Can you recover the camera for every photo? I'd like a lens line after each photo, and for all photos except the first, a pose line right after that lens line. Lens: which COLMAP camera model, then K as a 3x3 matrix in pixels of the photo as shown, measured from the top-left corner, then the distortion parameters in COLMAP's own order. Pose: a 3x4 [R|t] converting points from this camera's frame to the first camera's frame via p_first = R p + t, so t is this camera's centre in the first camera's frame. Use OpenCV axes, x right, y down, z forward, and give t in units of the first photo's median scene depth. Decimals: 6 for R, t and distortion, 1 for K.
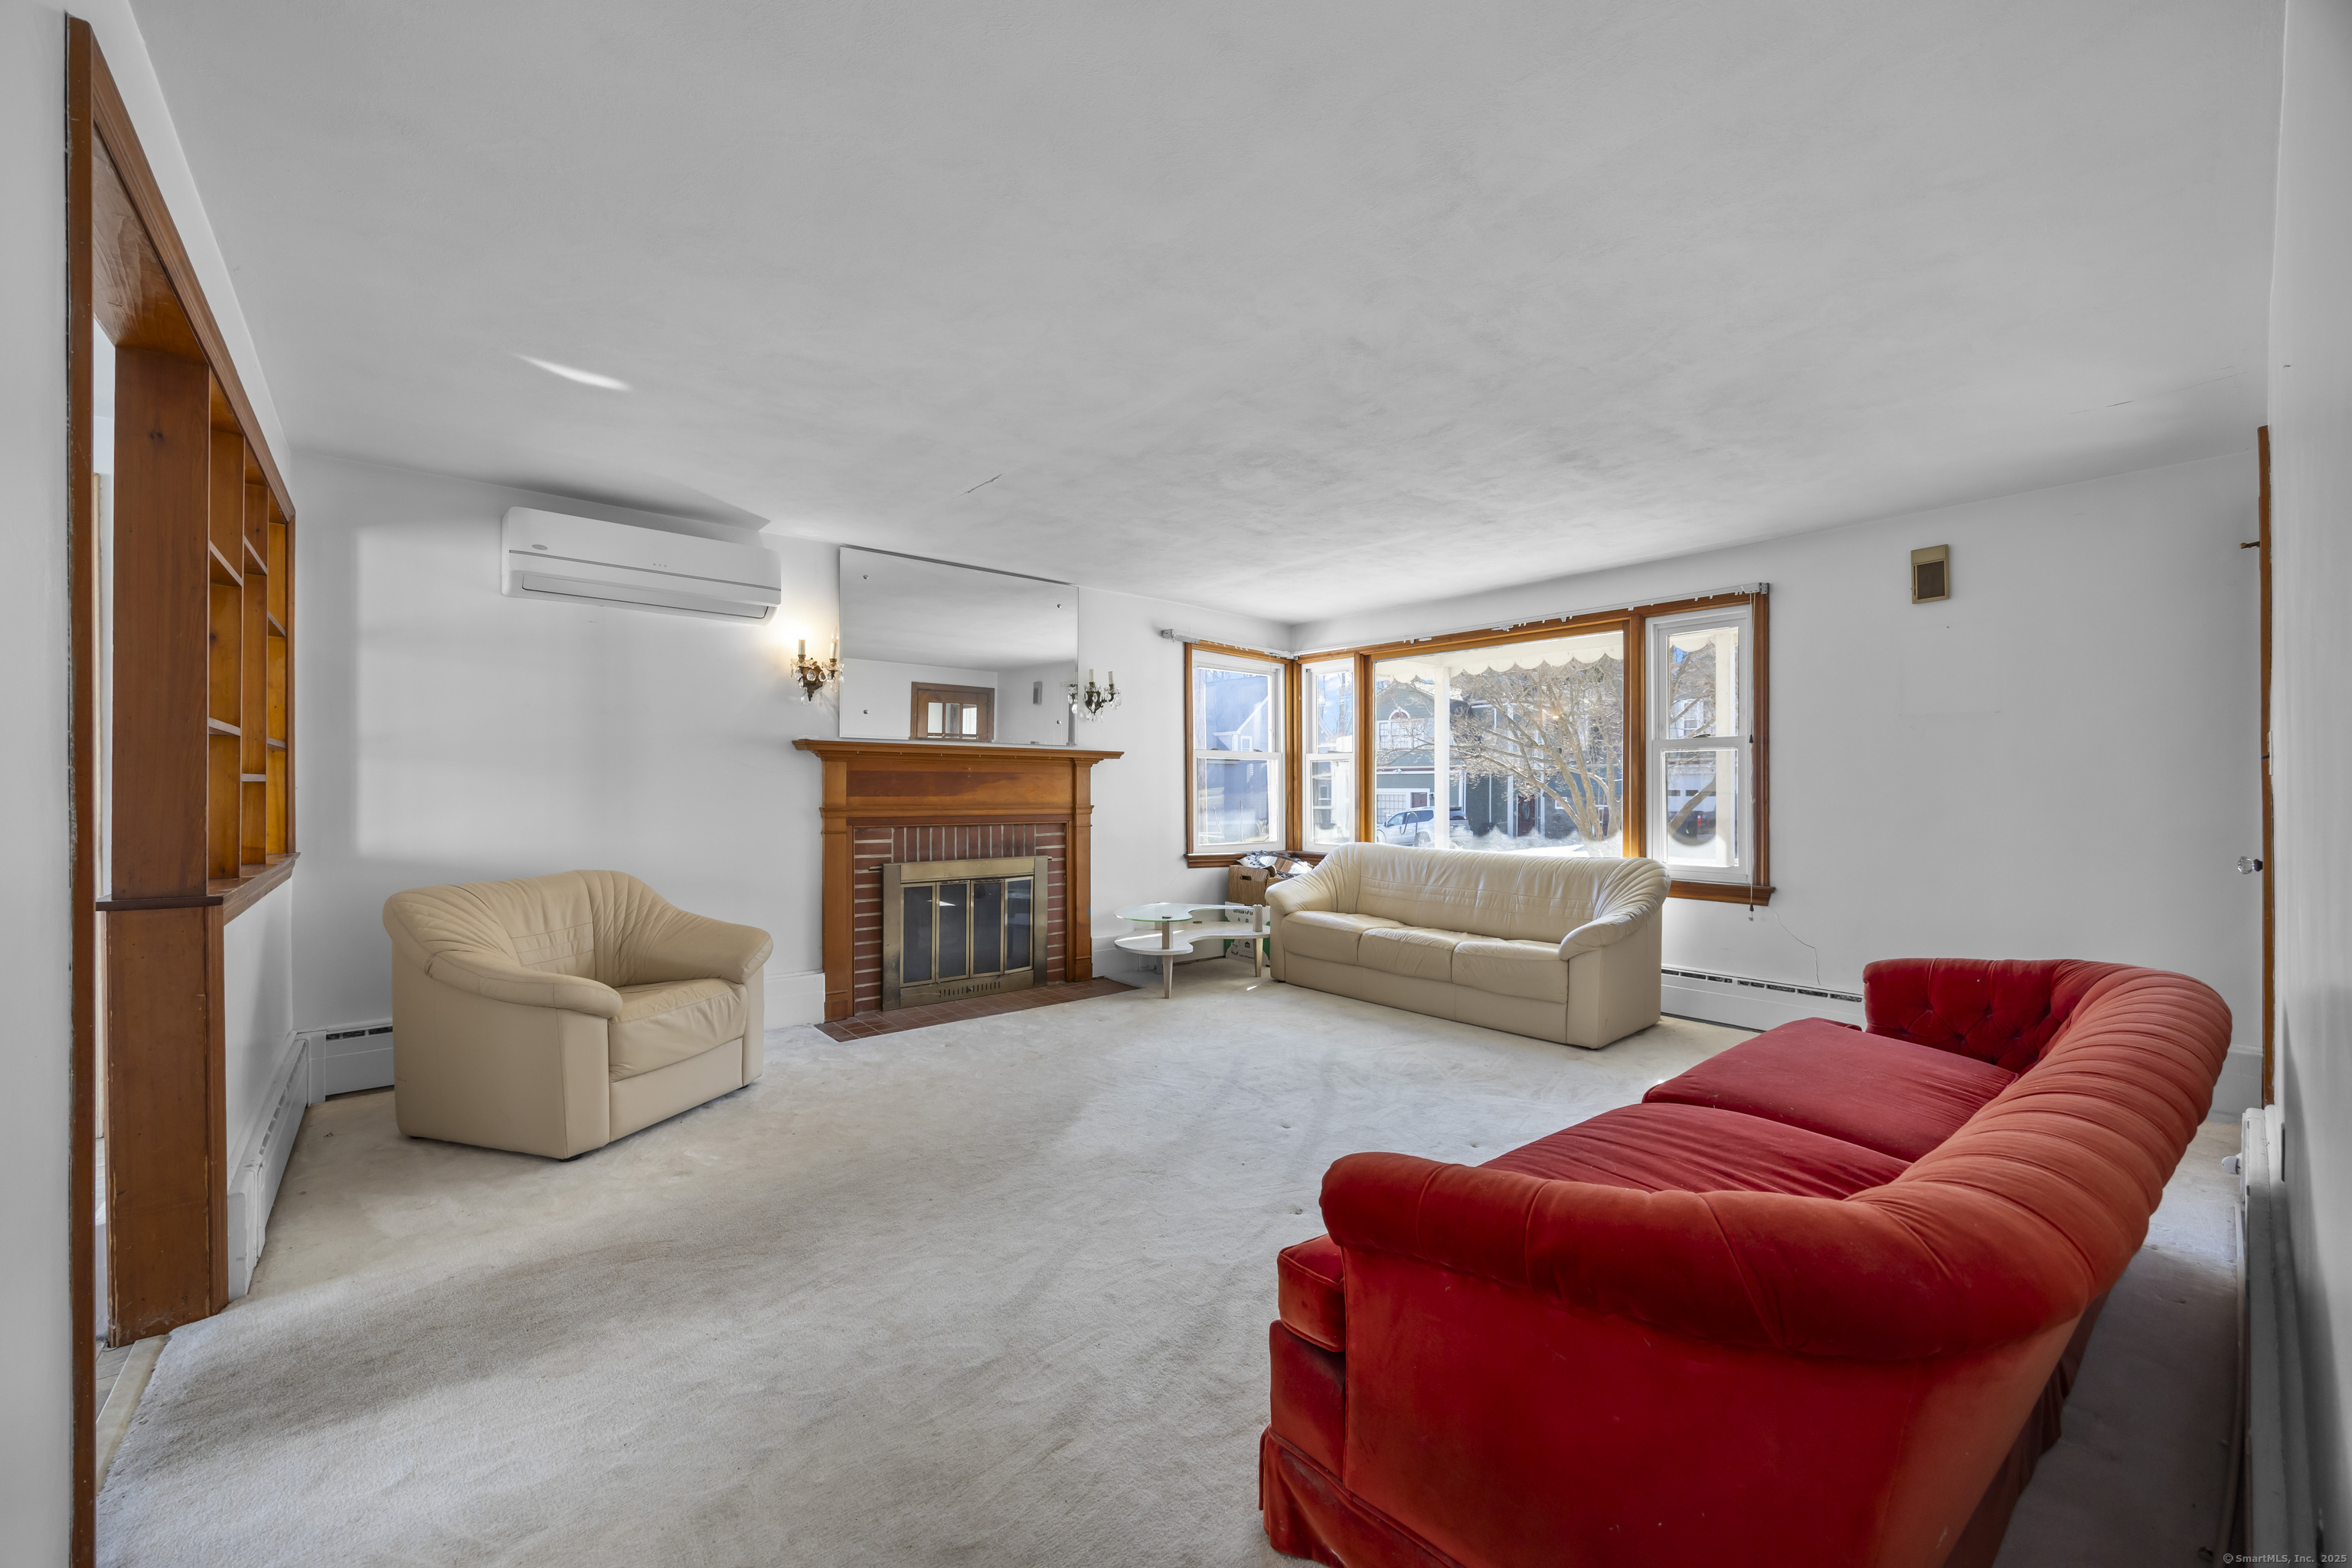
lens RADIAL K [[904.8, 0, 1166.6], [0, 904.8, 790.3], [0, 0, 1]] dist [-0.002048, -0.000988]
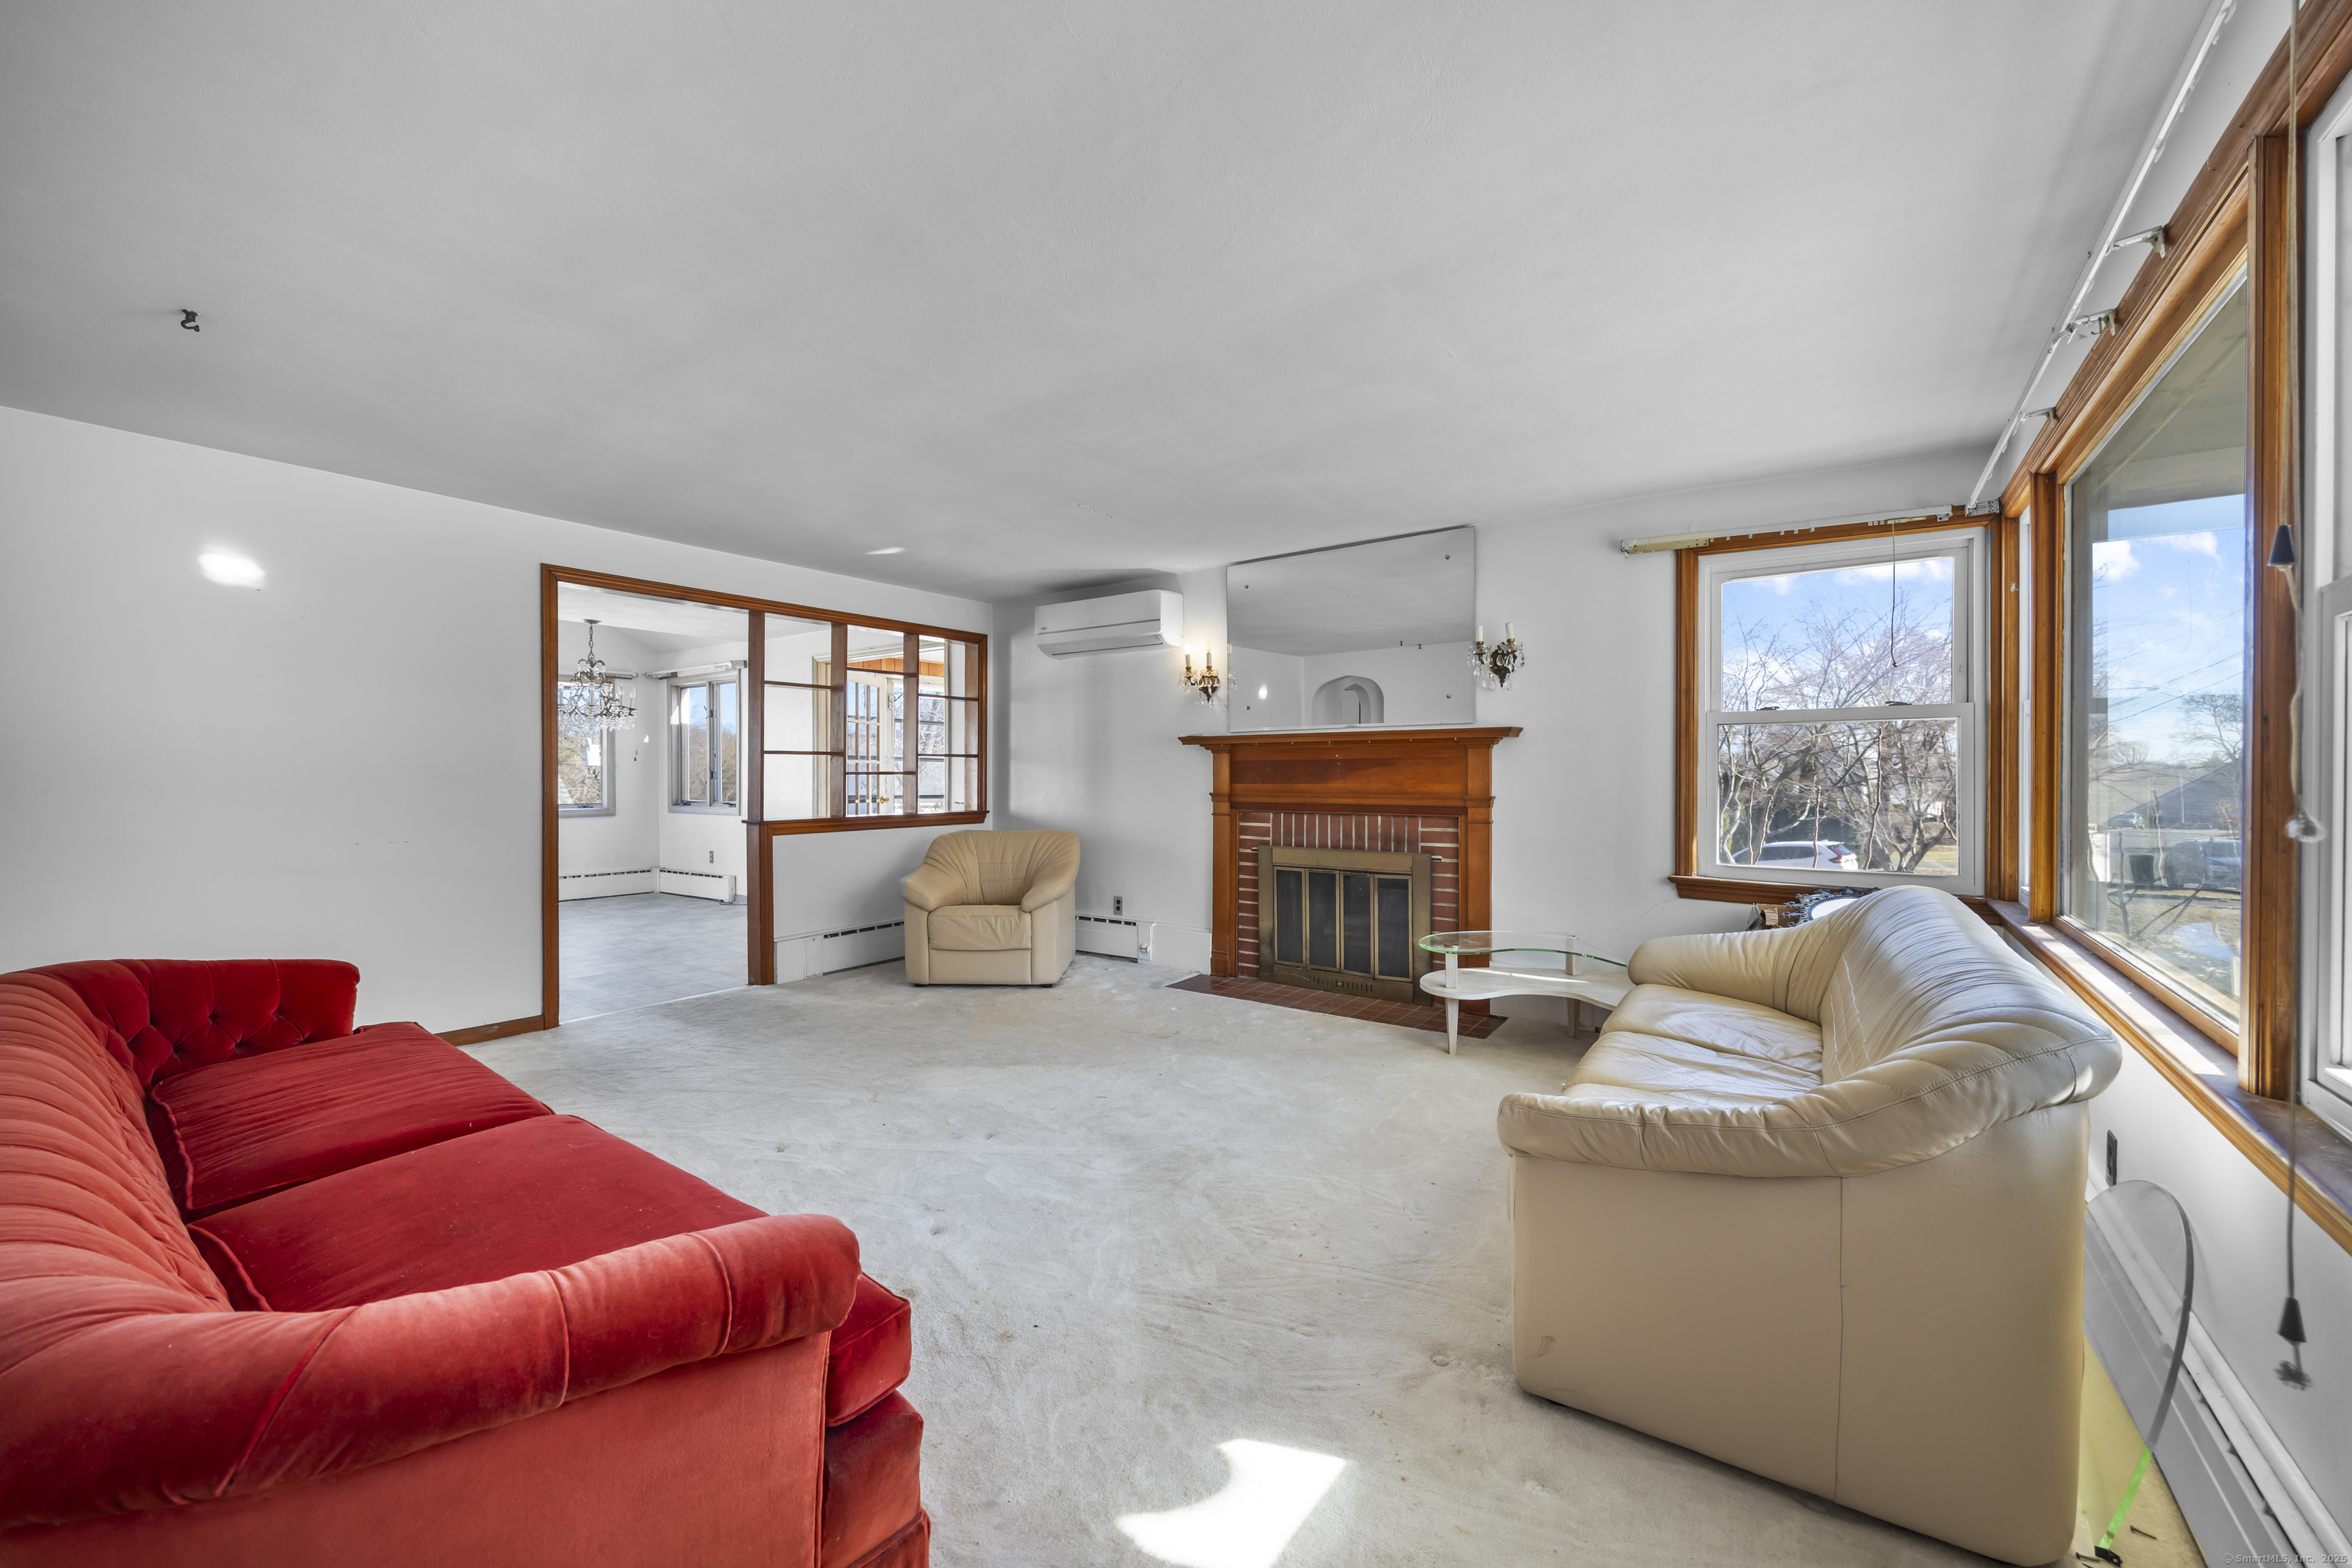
lens RADIAL K [[904.8, 0, 1171.0], [0, 904.8, 773.8], [0, 0, 1]] dist [-0.002048, -0.000988]
pose [[0.250260, -0.002352, -0.968176, 0.707690], [0.003096, 0.999994, -0.001629, -0.003695], [0.968174, -0.002590, 0.250266, 0.613513]]
